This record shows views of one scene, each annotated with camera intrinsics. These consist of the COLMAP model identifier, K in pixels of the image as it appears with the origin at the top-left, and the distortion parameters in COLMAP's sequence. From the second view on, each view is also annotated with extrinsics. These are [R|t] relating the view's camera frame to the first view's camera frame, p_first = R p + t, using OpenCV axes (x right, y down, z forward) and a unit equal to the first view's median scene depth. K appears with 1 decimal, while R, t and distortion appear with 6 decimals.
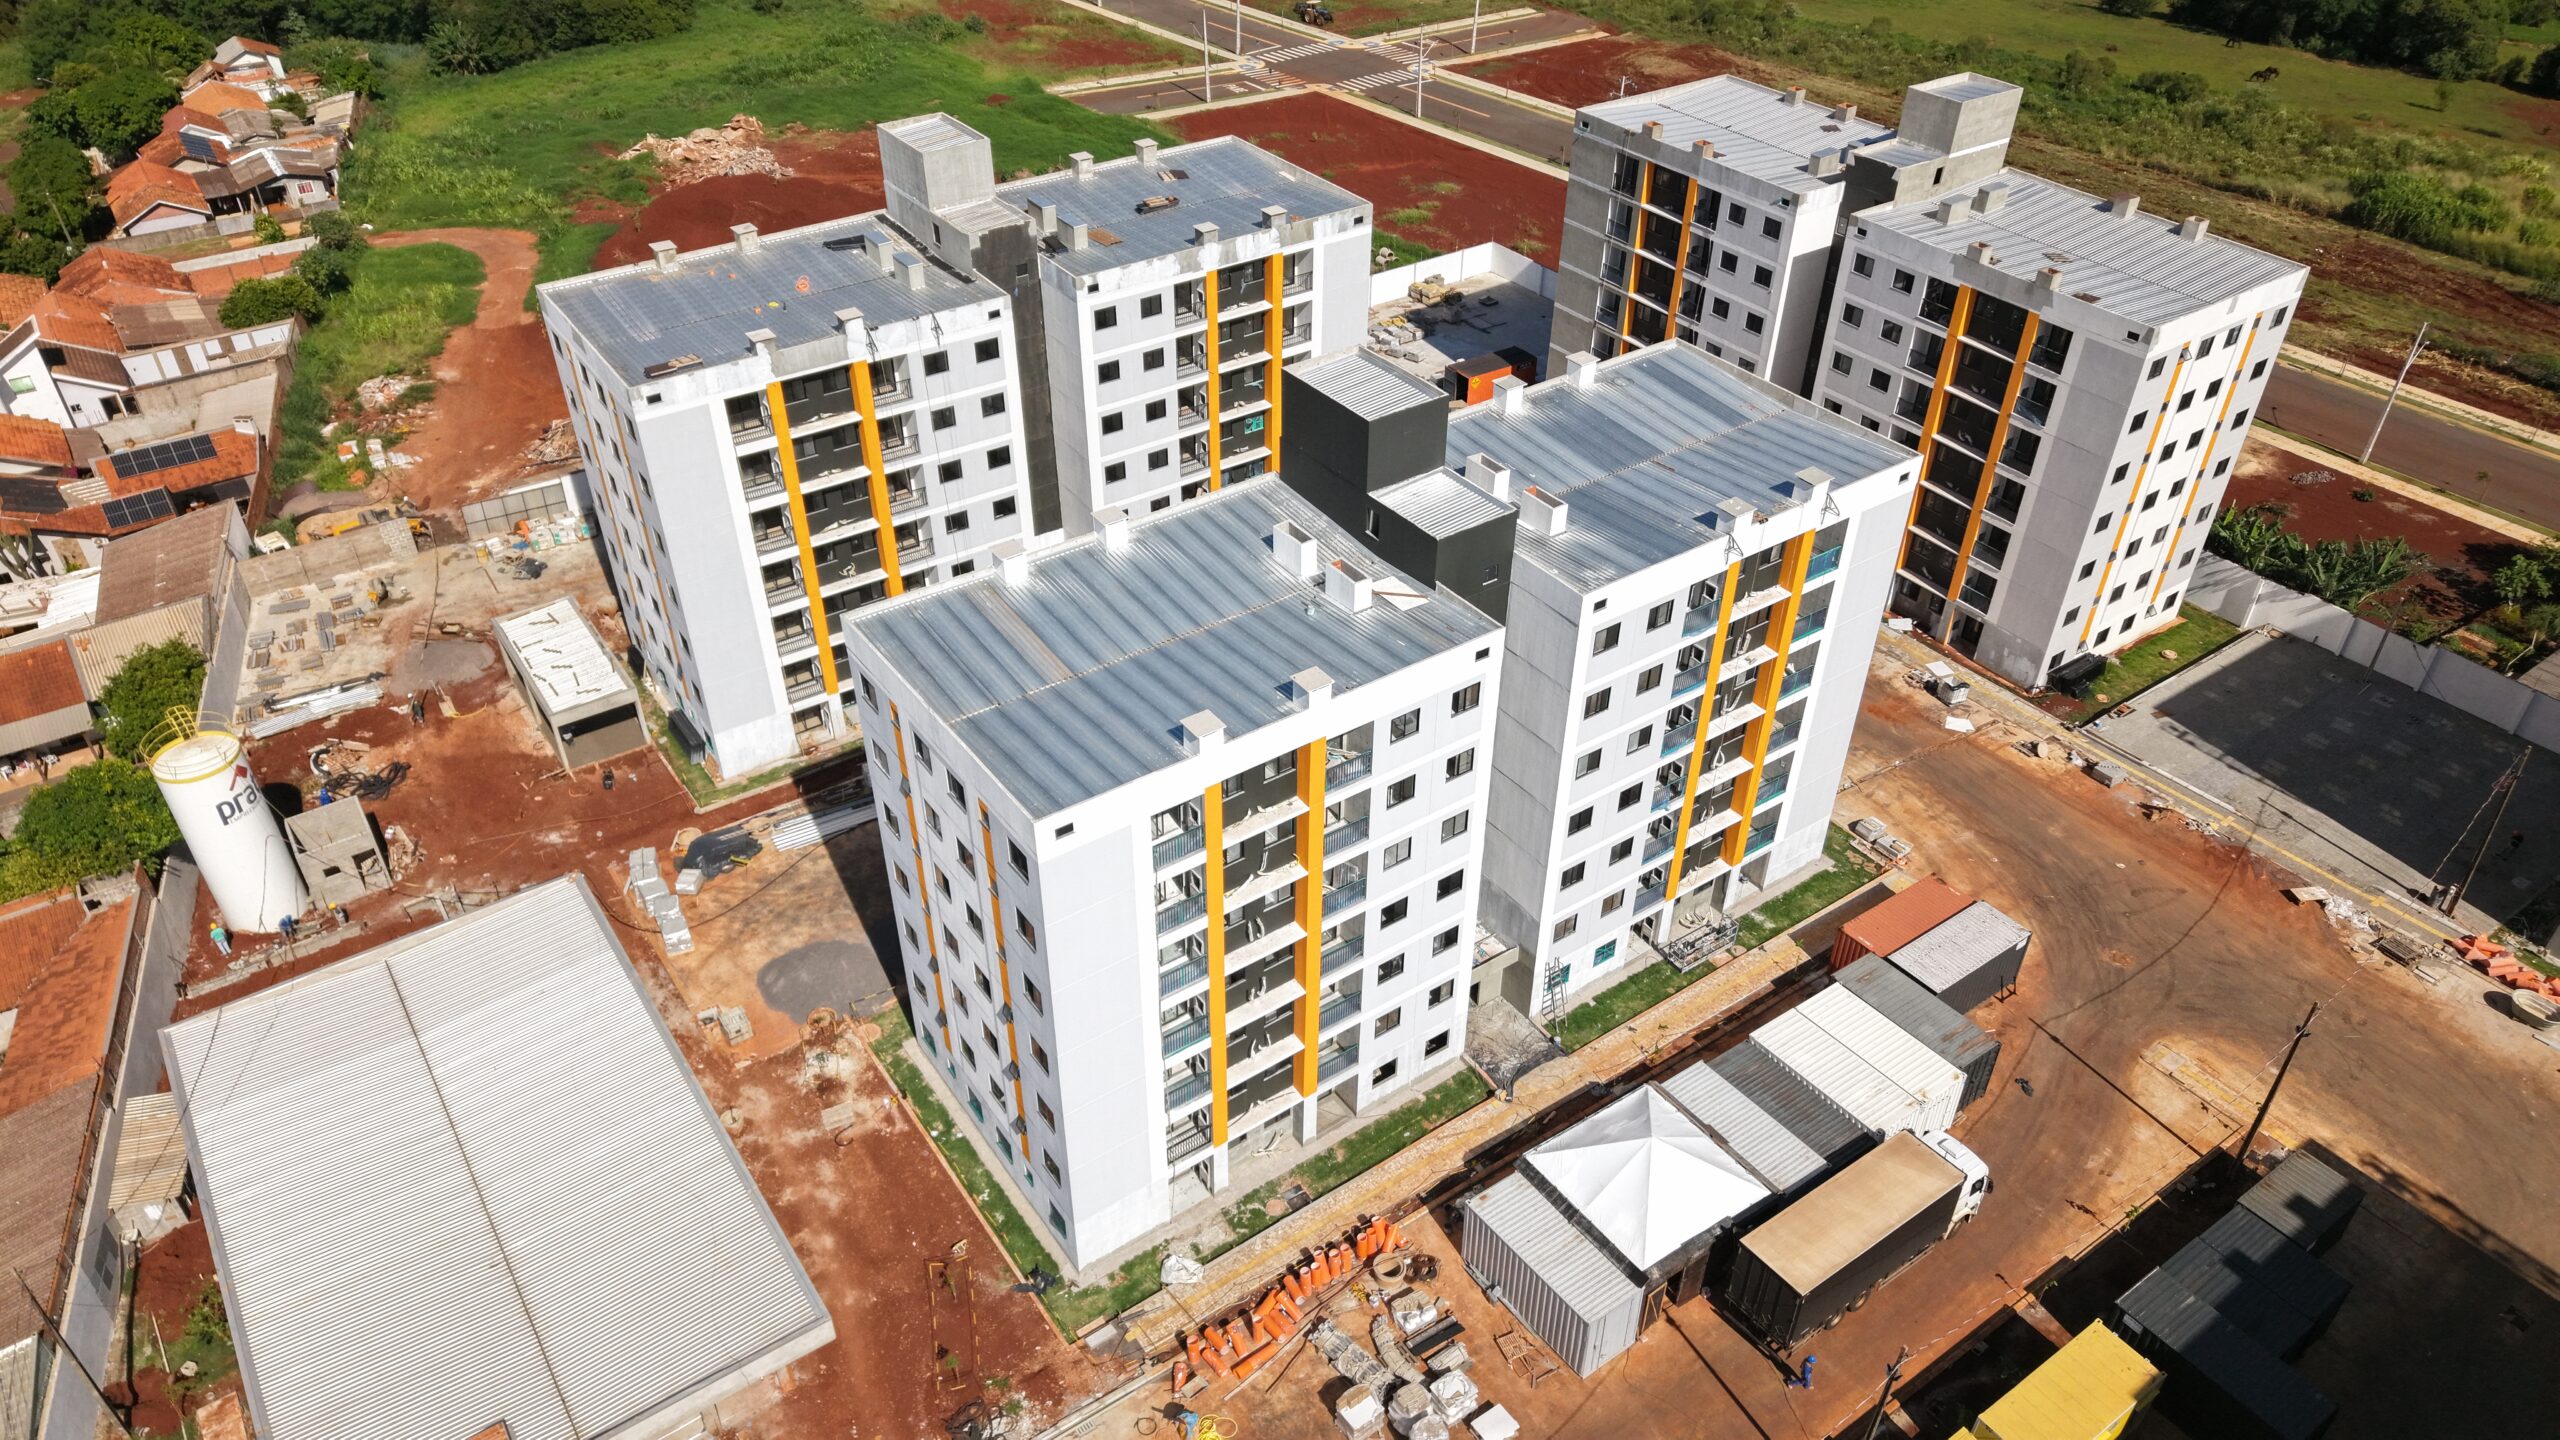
lens RADIAL K [[1697.1, 0, 1264.4], [0, 1697.1, 724.5], [0, 0, 1]] dist [0.002647, -0.003995]
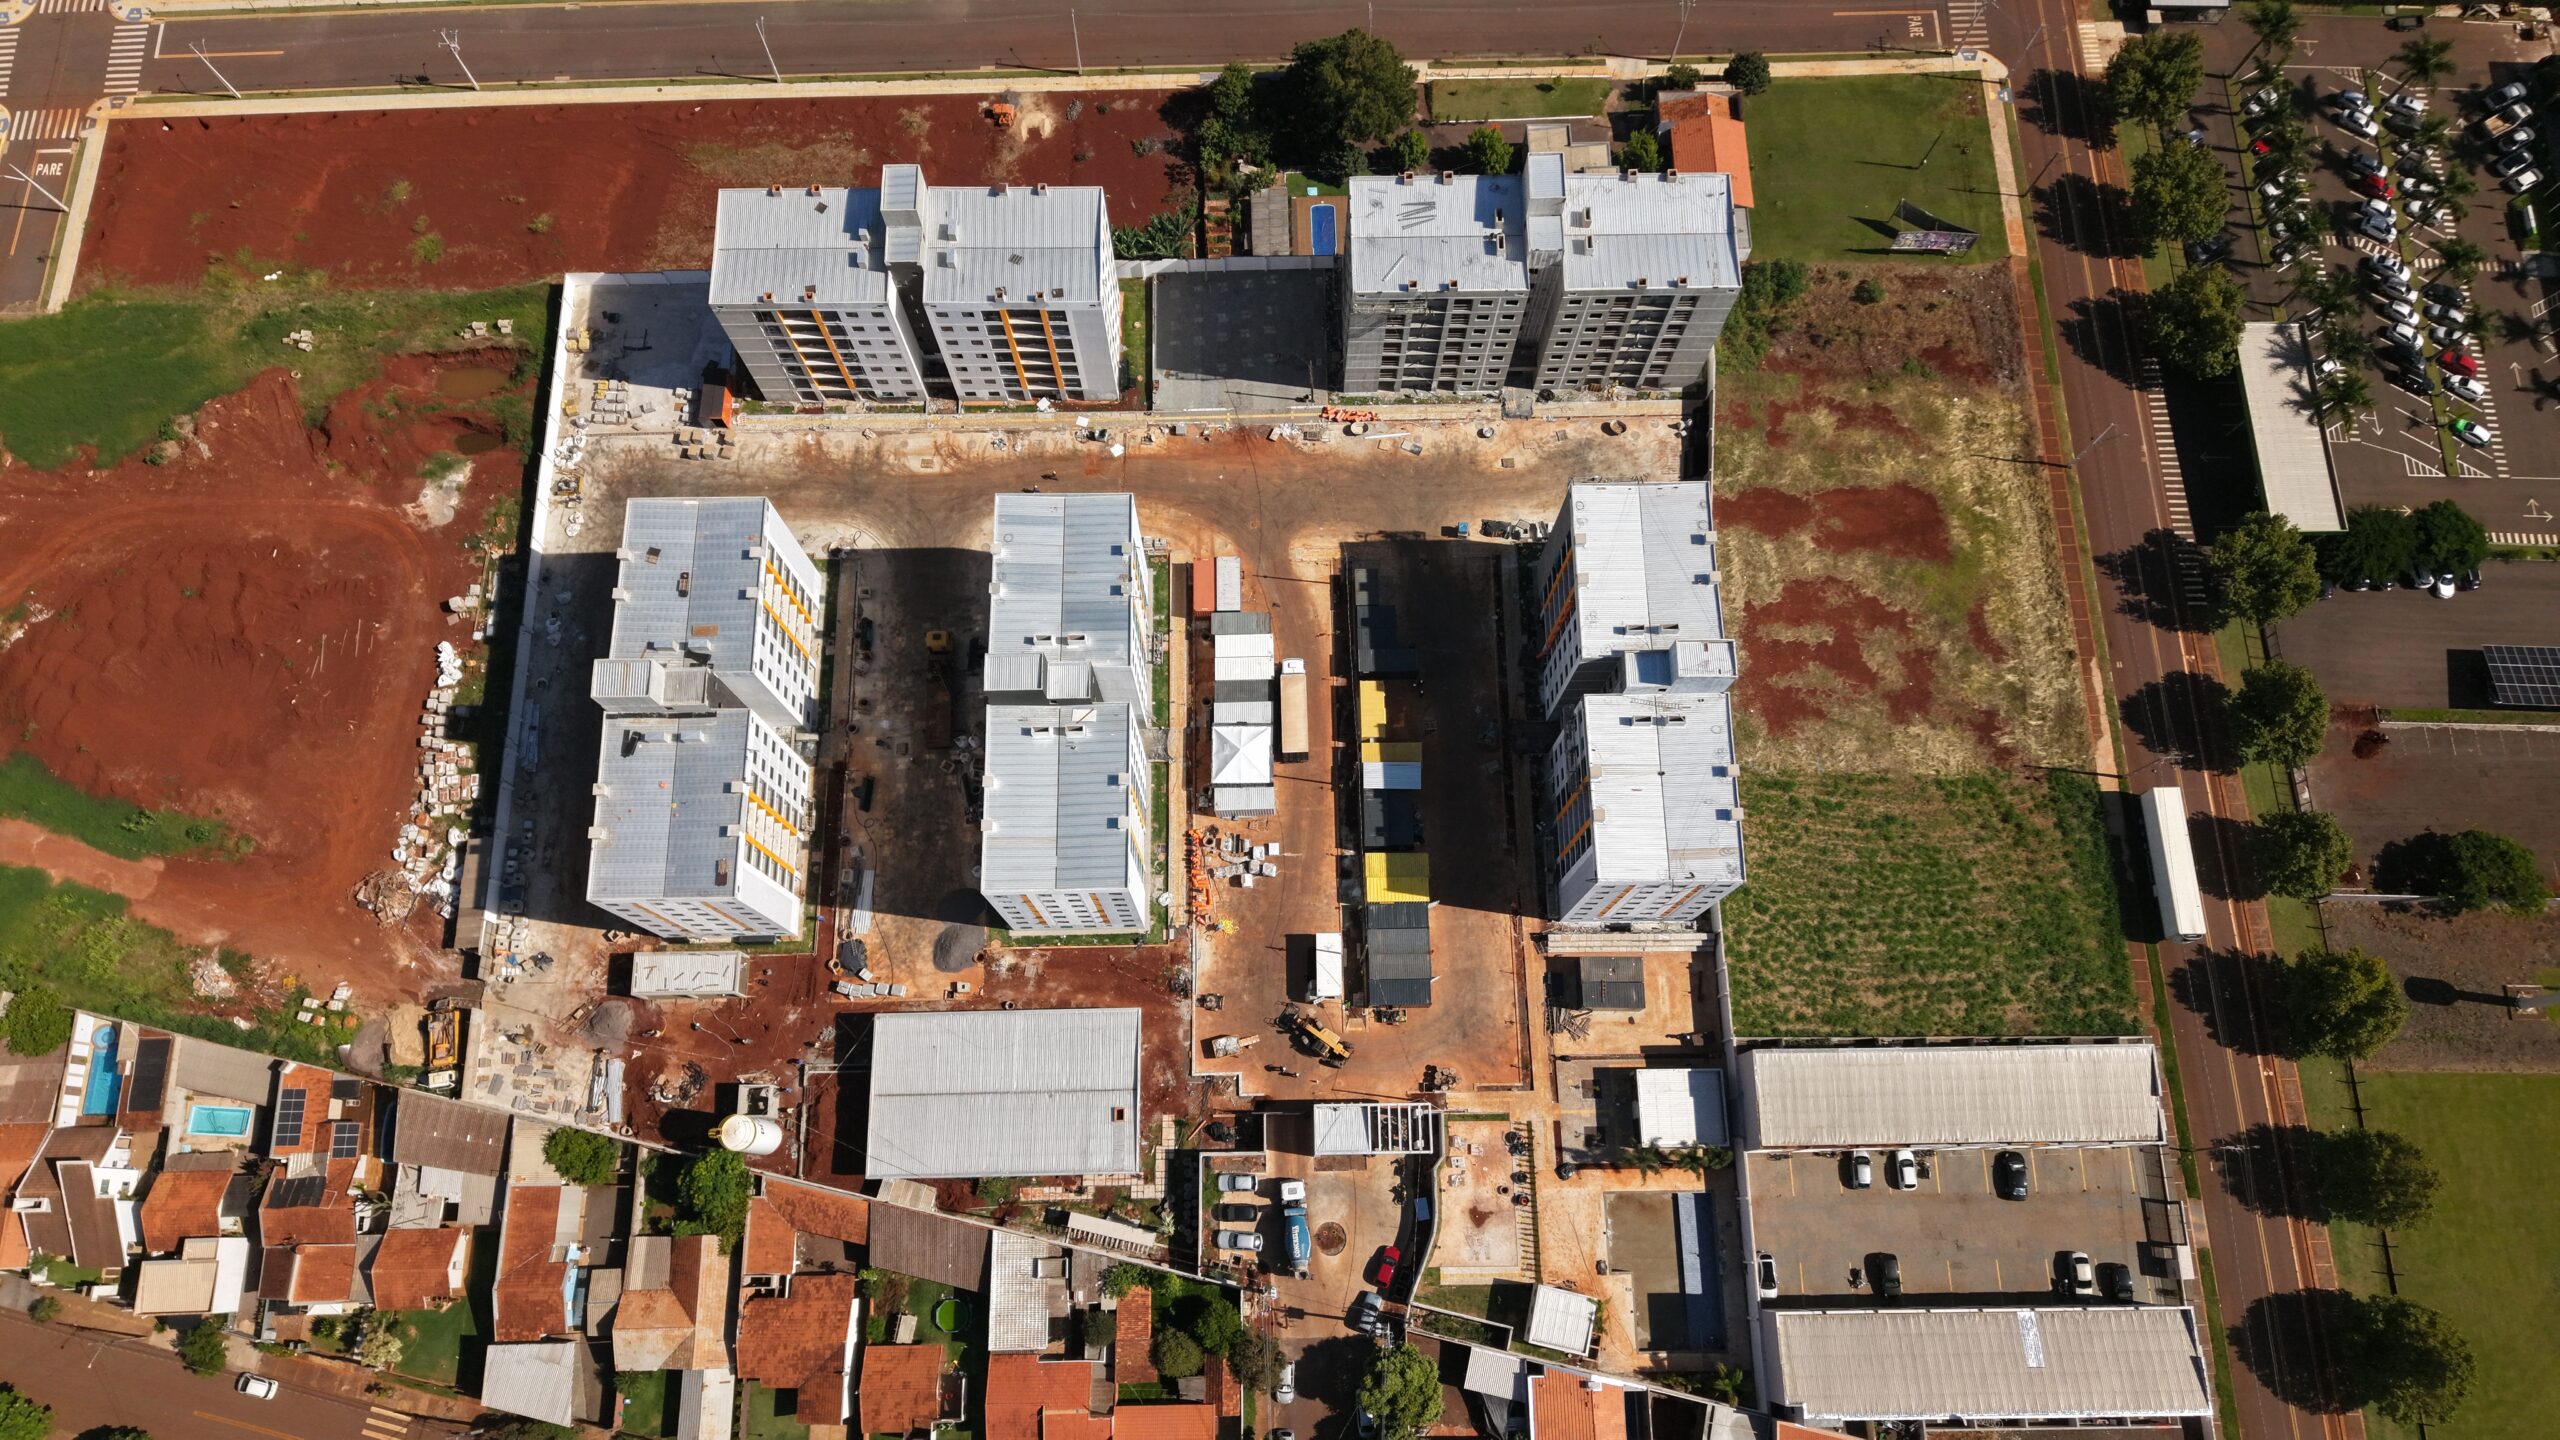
lens RADIAL K [[1697.1, 0, 1278.0], [0, 1697.1, 711.6], [0, 0, 1]] dist [0.002647, -0.003995]
pose [[0.559743, -0.791094, 0.246695, -0.355267], [0.505143, 0.561734, 0.655199, -1.462118], [-0.656901, -0.242127, 0.714042, -0.983387]]
